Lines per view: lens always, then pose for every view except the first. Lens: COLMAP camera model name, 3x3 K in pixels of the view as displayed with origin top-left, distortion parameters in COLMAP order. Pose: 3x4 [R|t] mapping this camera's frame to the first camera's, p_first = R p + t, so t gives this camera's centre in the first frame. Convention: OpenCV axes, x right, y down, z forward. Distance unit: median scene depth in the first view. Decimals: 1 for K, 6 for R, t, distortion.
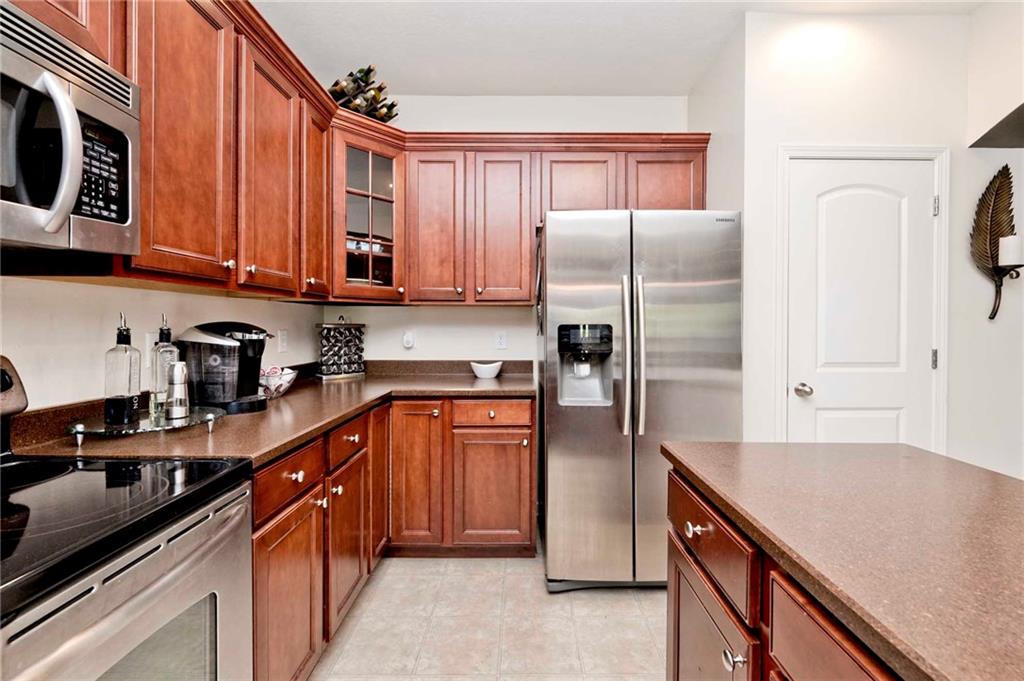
lens RADIAL K [[422.5, 0, 516.0], [0, 422.5, 325.5], [0, 0, 1]] dist [0.000359, -0.000061]
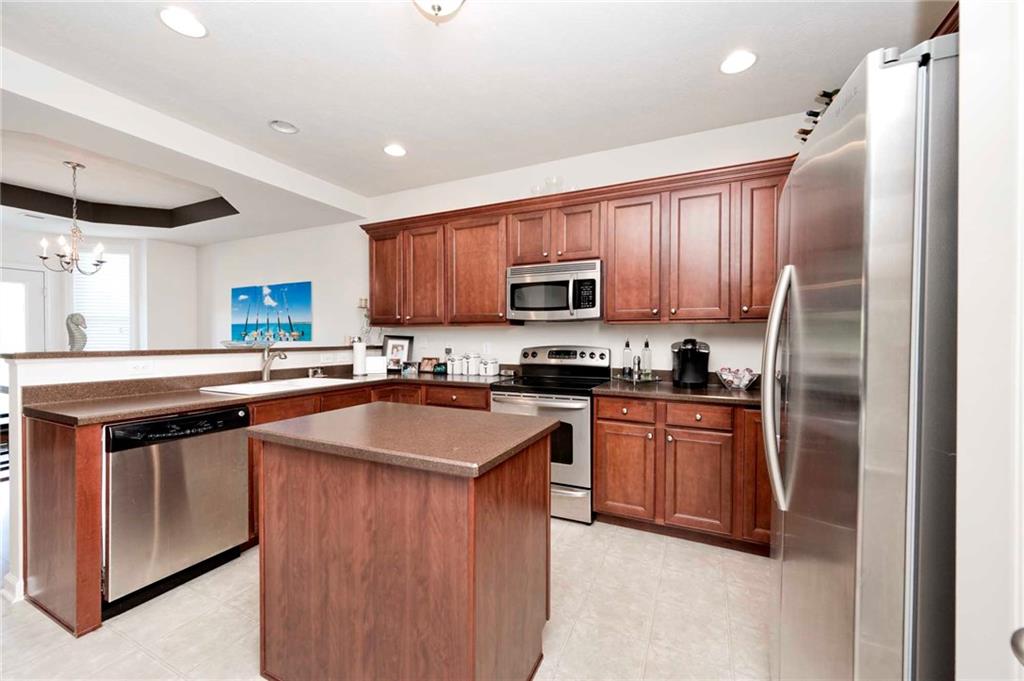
lens RADIAL K [[404.1, 0, 512.0], [0, 404.1, 340.5], [0, 0, 1]] dist [0.001494, 0.000152]
pose [[-0.427045, 0.000685, -0.904230, 1.123312], [-0.009265, 0.999944, 0.005133, -0.003353], [0.904183, 0.010569, -0.427015, 0.957569]]
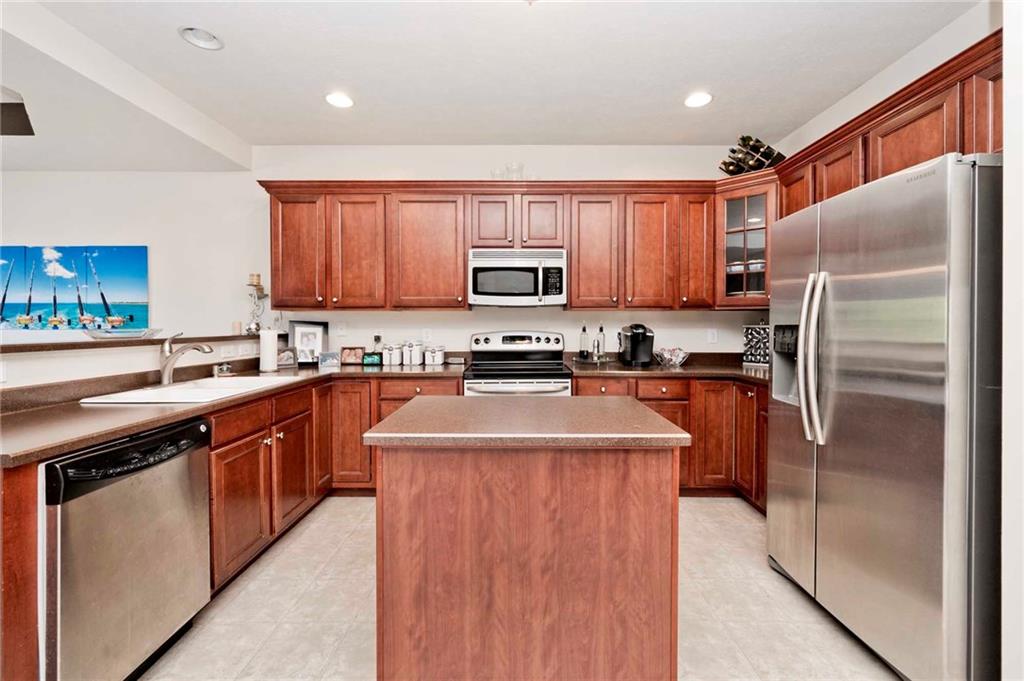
lens RADIAL K [[428.2, 0, 520.5], [0, 428.2, 325.7], [0, 0, 1]] dist [0.001049, -0.000089]
pose [[0.007546, 0.000096, -0.999972, 1.324087], [-0.005006, 0.999987, 0.000058, 0.002308], [0.999959, 0.005005, 0.007546, 0.366090]]
